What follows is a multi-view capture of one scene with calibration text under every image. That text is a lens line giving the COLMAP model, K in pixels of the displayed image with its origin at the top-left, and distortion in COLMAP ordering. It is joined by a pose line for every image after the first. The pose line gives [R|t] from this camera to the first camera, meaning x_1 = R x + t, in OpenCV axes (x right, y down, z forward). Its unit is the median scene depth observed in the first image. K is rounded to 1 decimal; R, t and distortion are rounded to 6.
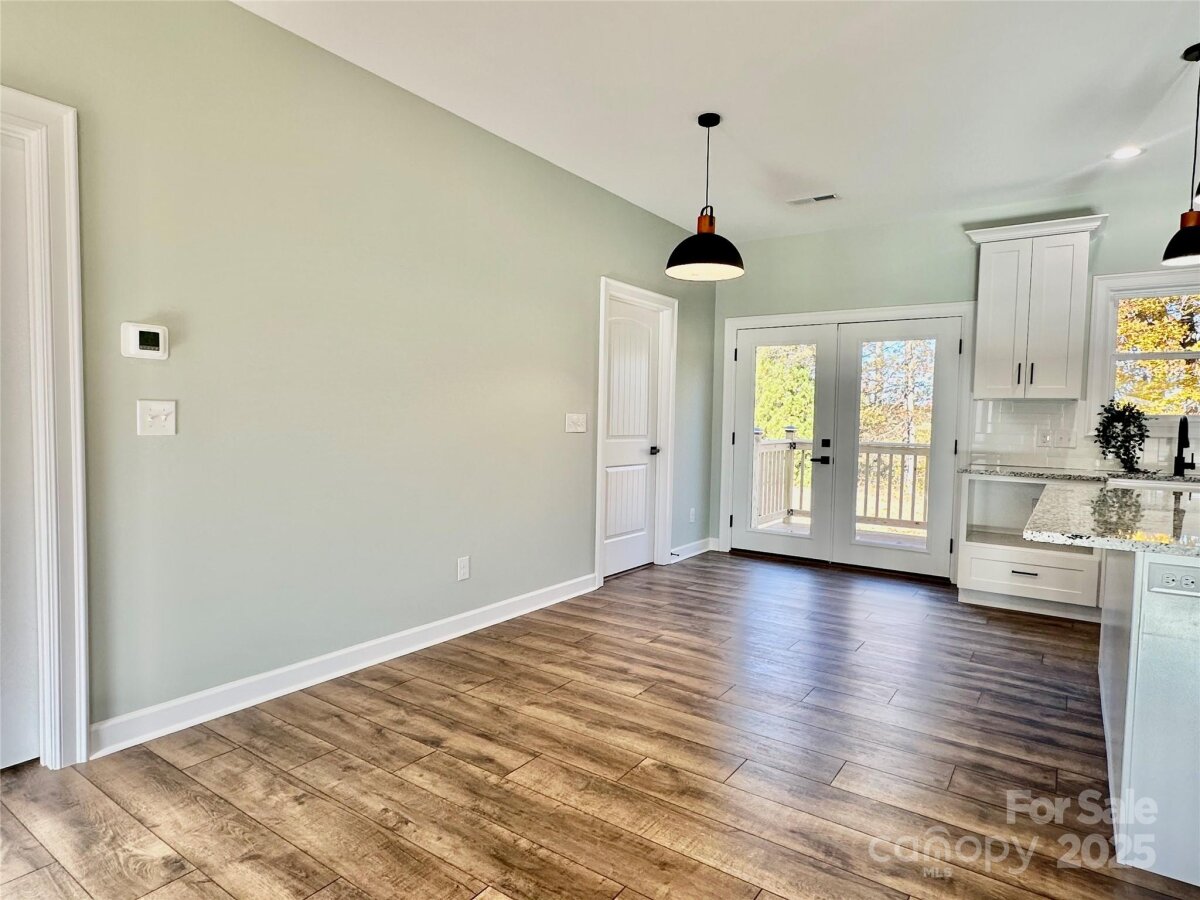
lens RADIAL K [[688.8, 0, 593.7], [0, 688.8, 452.2], [0, 0, 1]] dist [-0.001954, -0.000565]
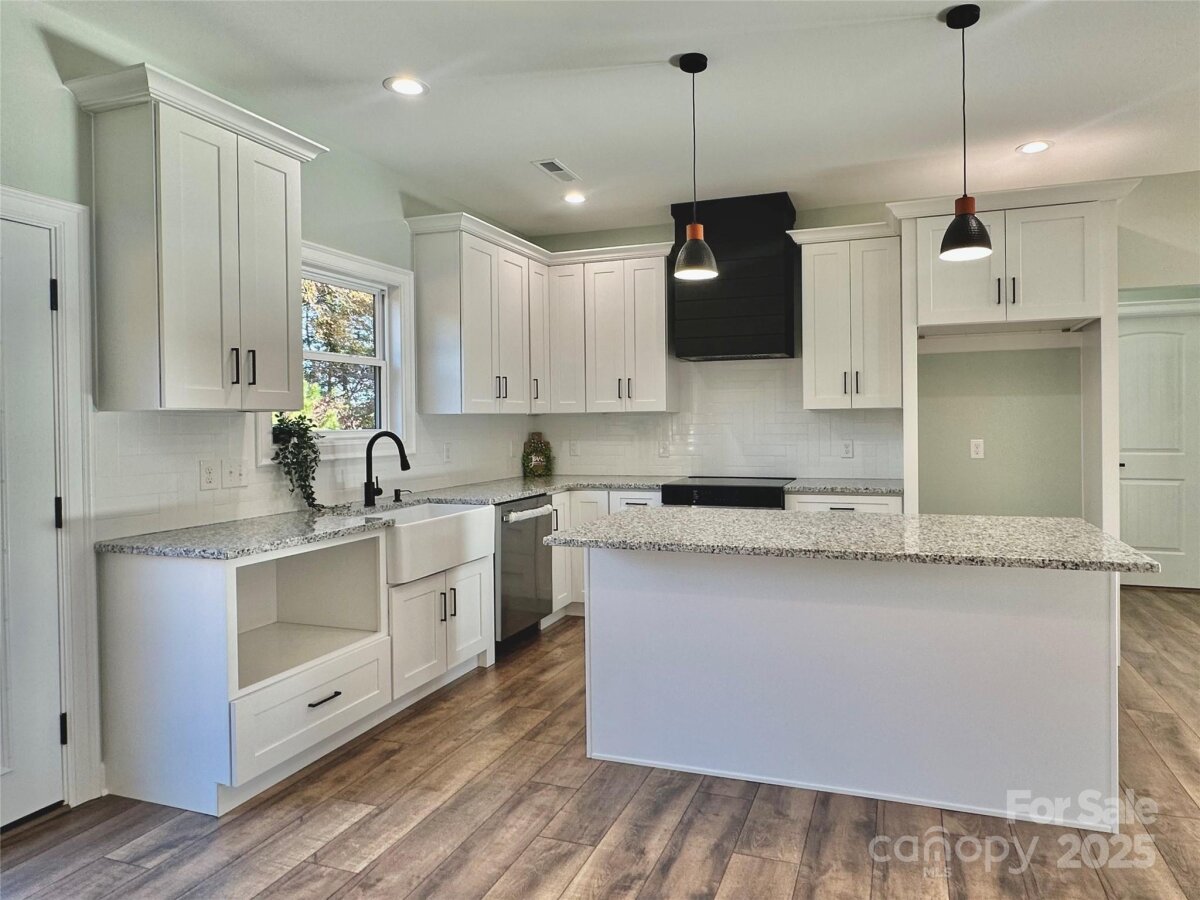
lens RADIAL K [[703.6, 0, 677.3], [0, 703.6, 427.9], [0, 0, 1]] dist [-0.003207, -0.001282]
pose [[-0.294663, -0.024679, 0.955282, -0.047363], [0.057777, 0.997377, 0.043588, -0.069732], [-0.953853, 0.068038, -0.292465, 0.854435]]
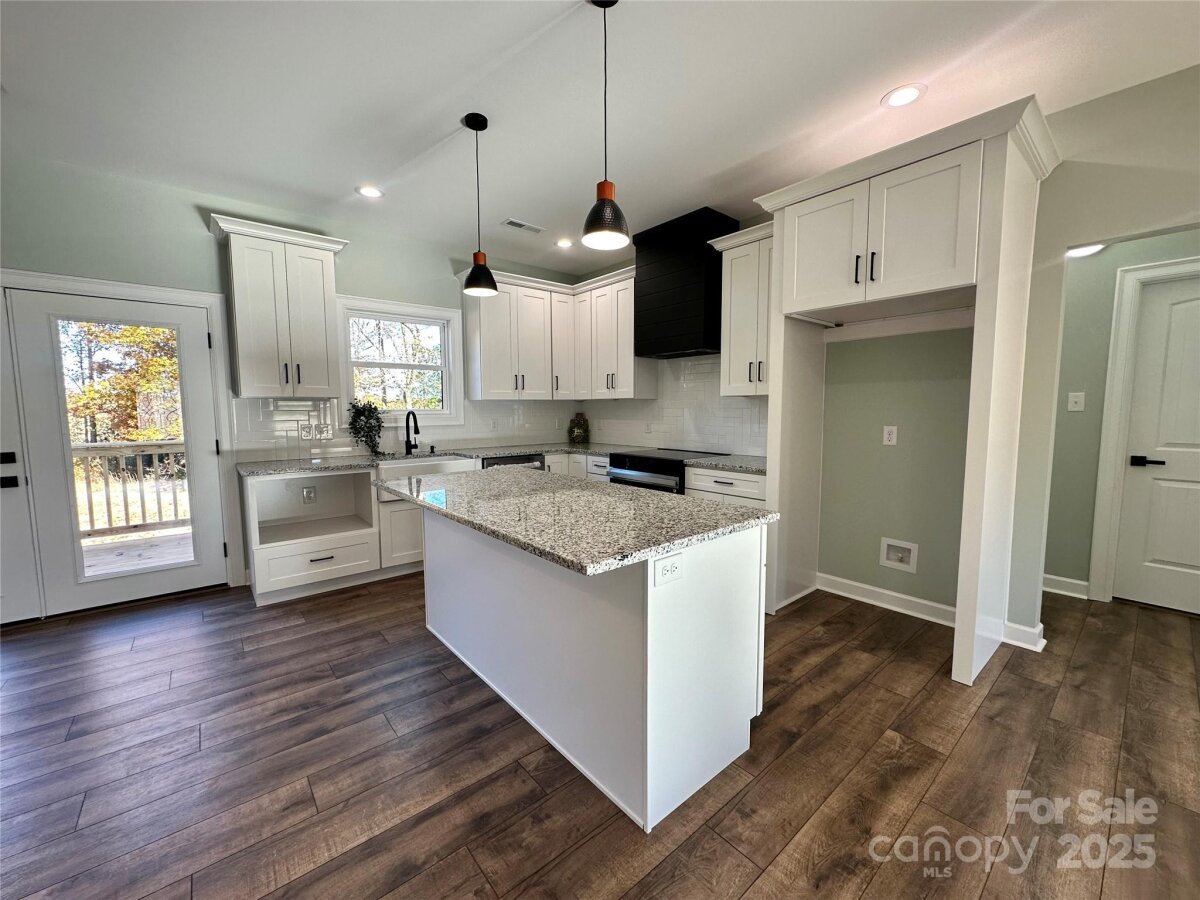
lens RADIAL K [[477.3, 0, 600.0], [0, 477.3, 450.0], [0, 0, 1]] dist [-0.001634, 0.000210]
pose [[0.255705, -0.104393, 0.961102, 0.032492], [0.060436, 0.993934, 0.091880, -0.037305], [-0.964864, 0.034591, 0.260463, 0.367868]]
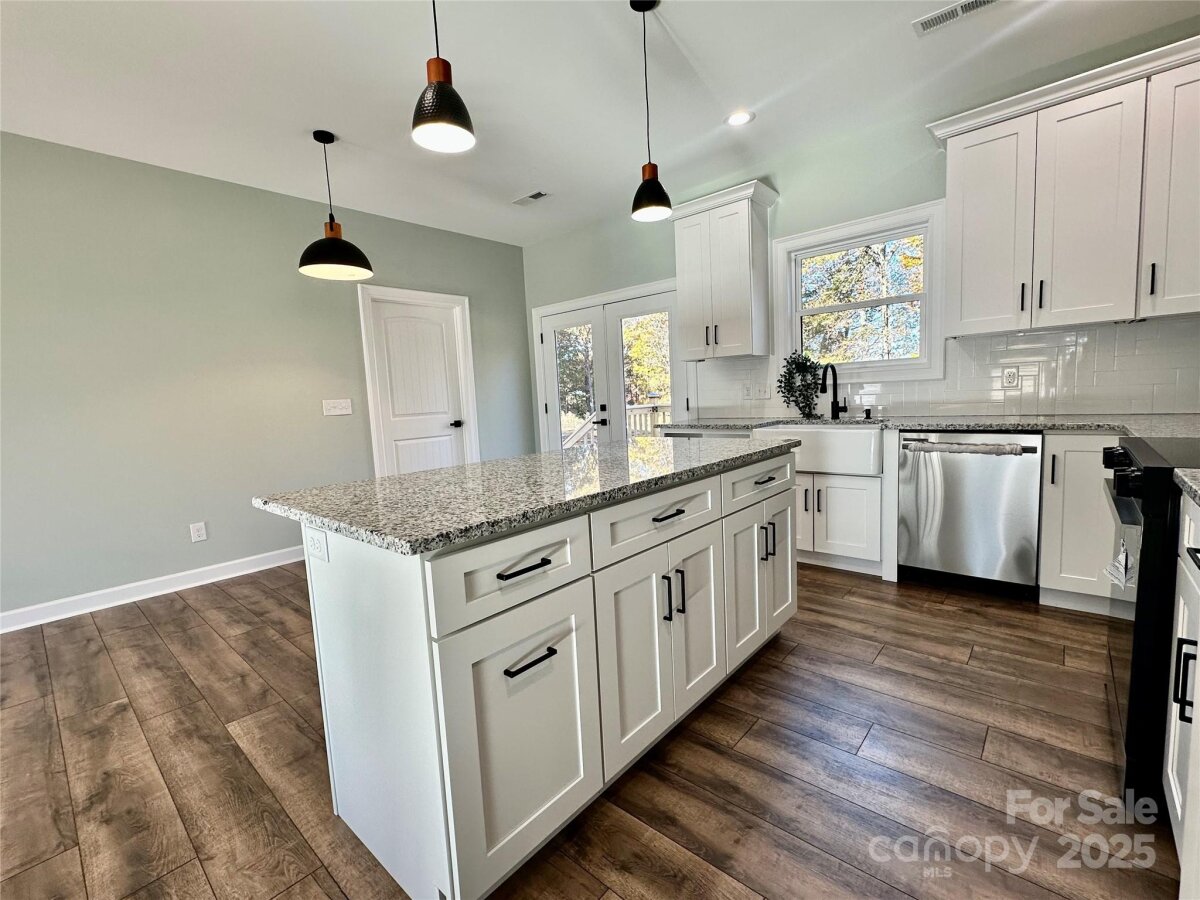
lens RADIAL K [[527.1, 0, 598.0], [0, 527.1, 449.9], [0, 0, 1]] dist [-0.001756, -0.000019]
pose [[0.991062, -0.057964, -0.120148, 0.553766], [0.064376, 0.996663, 0.050186, 0.016311], [0.116838, -0.057472, 0.991487, 0.125123]]
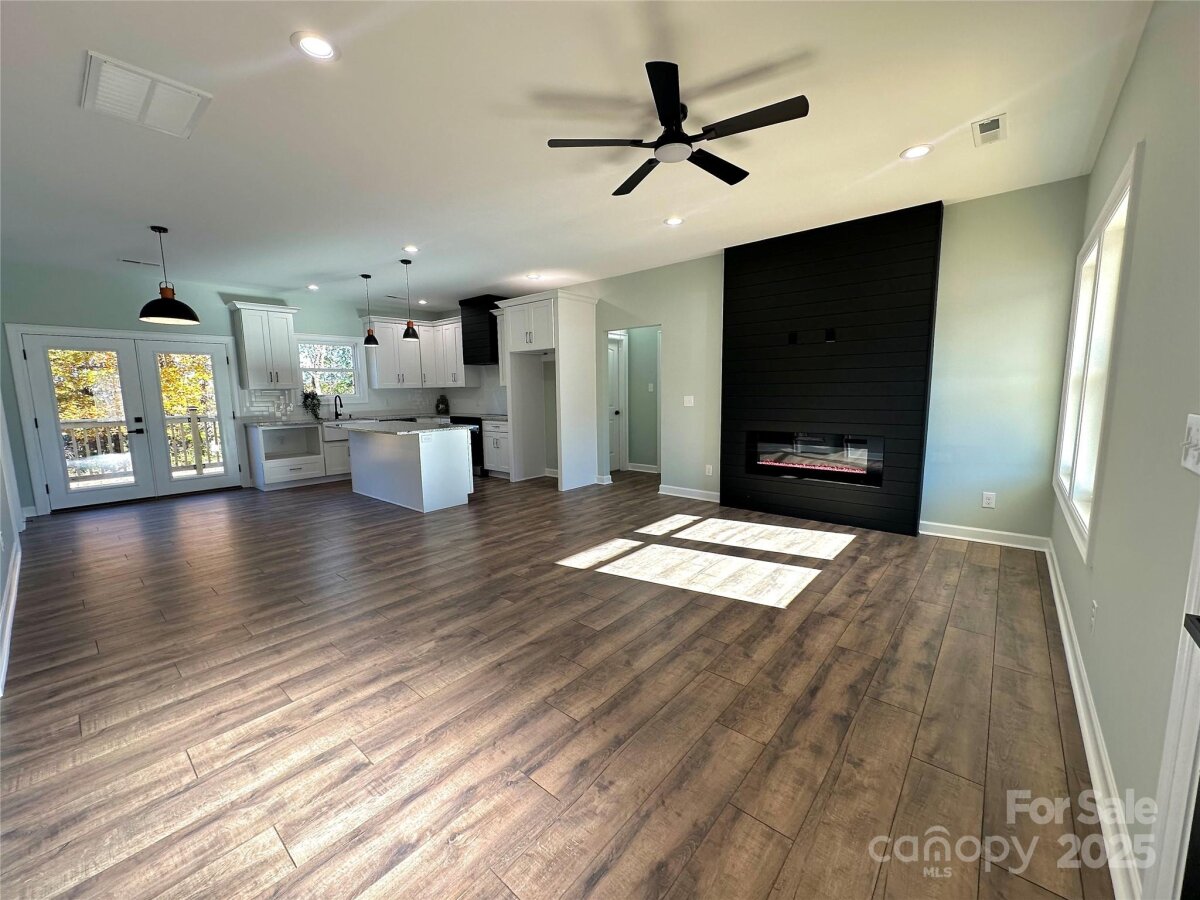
lens RADIAL K [[477.3, 0, 600.0], [0, 477.3, 450.0], [0, 0, 1]] dist [-0.001634, 0.000210]
pose [[0.095726, -0.146703, 0.984538, -0.763737], [0.069608, 0.987645, 0.140398, -0.030936], [-0.992971, 0.055092, 0.104755, -0.129914]]
